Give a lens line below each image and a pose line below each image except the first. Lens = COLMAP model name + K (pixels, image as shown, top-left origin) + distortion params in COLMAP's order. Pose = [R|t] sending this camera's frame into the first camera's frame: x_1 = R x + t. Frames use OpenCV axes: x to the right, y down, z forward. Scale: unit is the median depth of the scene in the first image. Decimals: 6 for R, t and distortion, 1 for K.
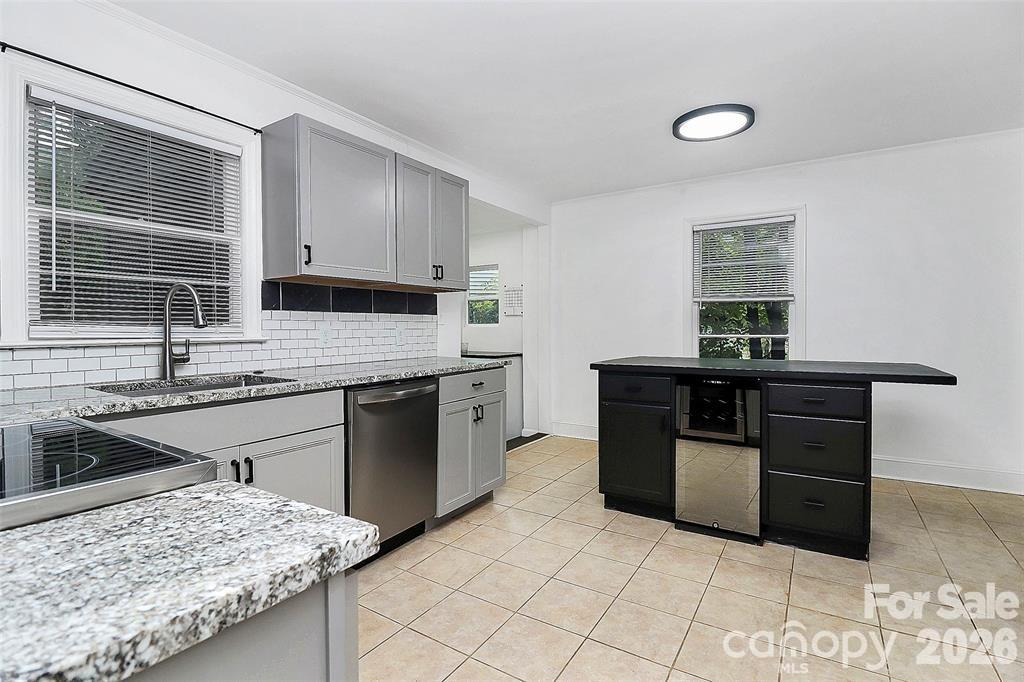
lens RADIAL K [[484.3, 0, 504.4], [0, 484.3, 336.5], [0, 0, 1]] dist [-0.008685, -0.005655]
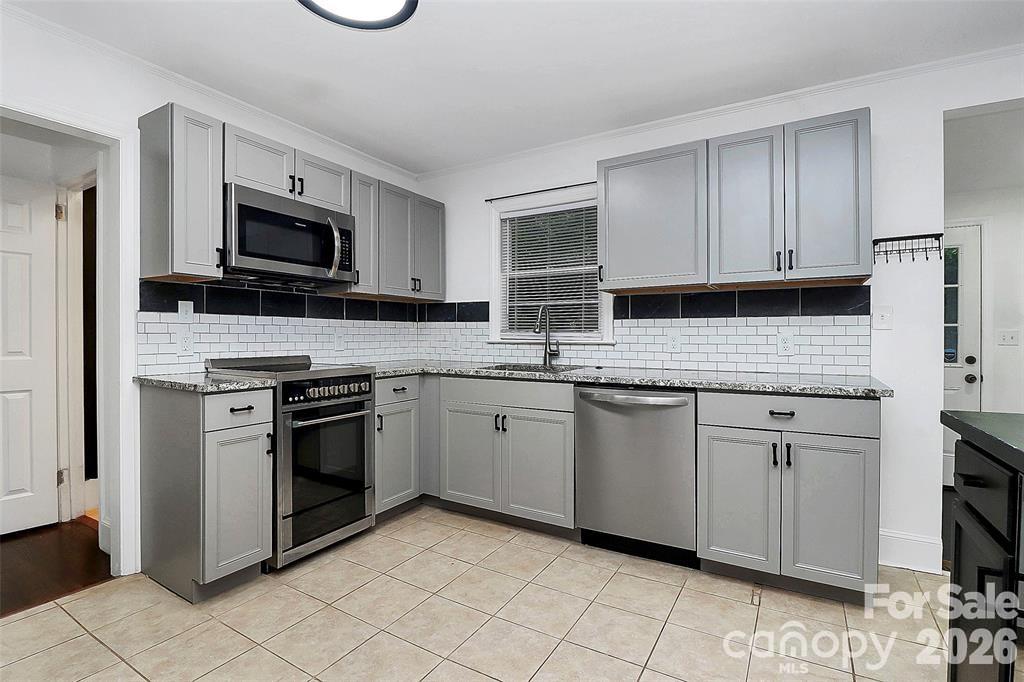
lens RADIAL K [[484.3, 0, 509.4], [0, 484.3, 334.2], [0, 0, 1]] dist [-0.008685, -0.005655]
pose [[0.029257, 0.001137, -0.999571, 0.784267], [-0.018636, 0.999826, 0.000592, -0.012114], [0.999398, 0.018610, 0.029273, 0.713142]]
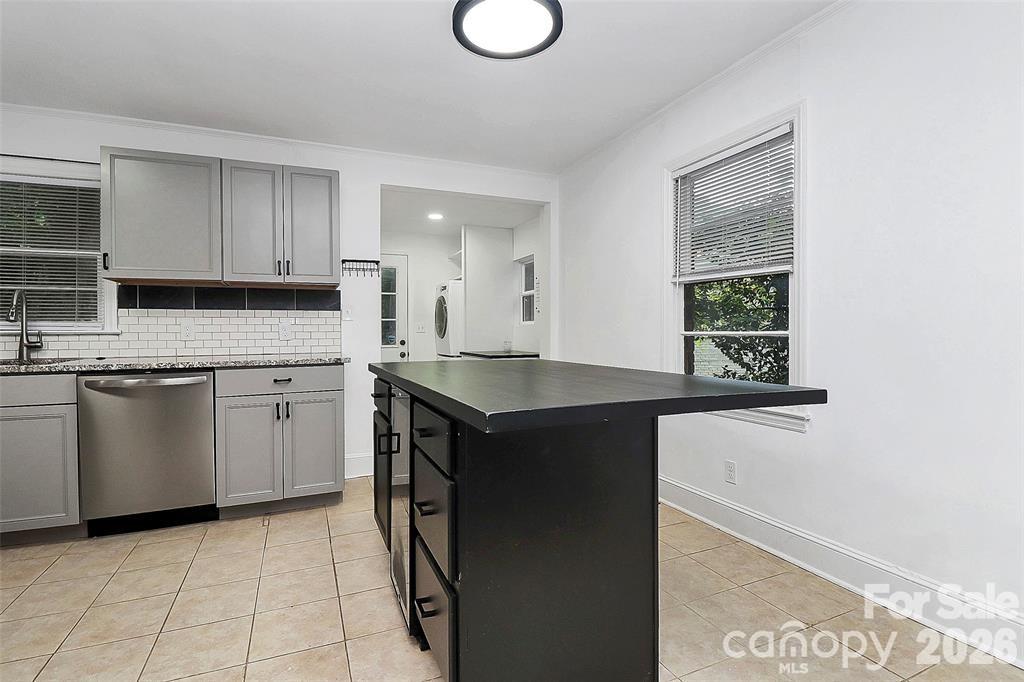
lens RADIAL K [[484.3, 0, 506.7], [0, 484.3, 334.7], [0, 0, 1]] dist [-0.008685, -0.005655]
pose [[0.828214, 0.004778, -0.560392, 1.053528], [-0.007962, 0.999963, -0.003240, 0.008671], [0.560356, 0.007145, 0.828221, 0.554525]]
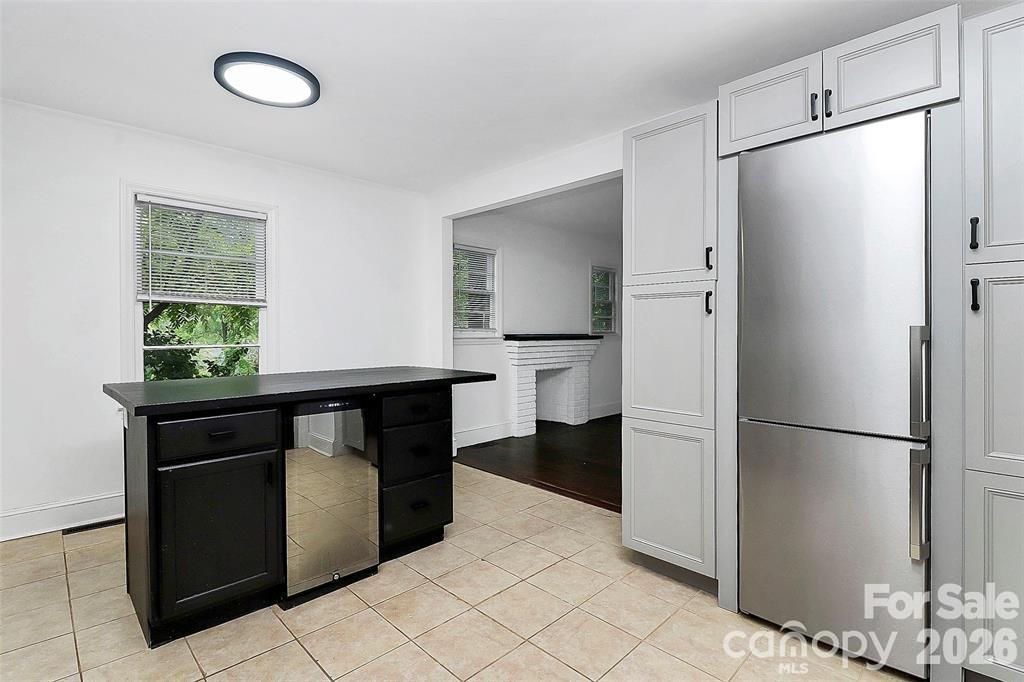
lens RADIAL K [[484.3, 0, 509.4], [0, 484.3, 337.2], [0, 0, 1]] dist [-0.008685, -0.005655]
pose [[0.210357, -0.009347, 0.977580, -0.338685], [0.015110, 0.999866, 0.006309, -0.024637], [-0.977508, 0.013444, 0.210470, 0.579476]]
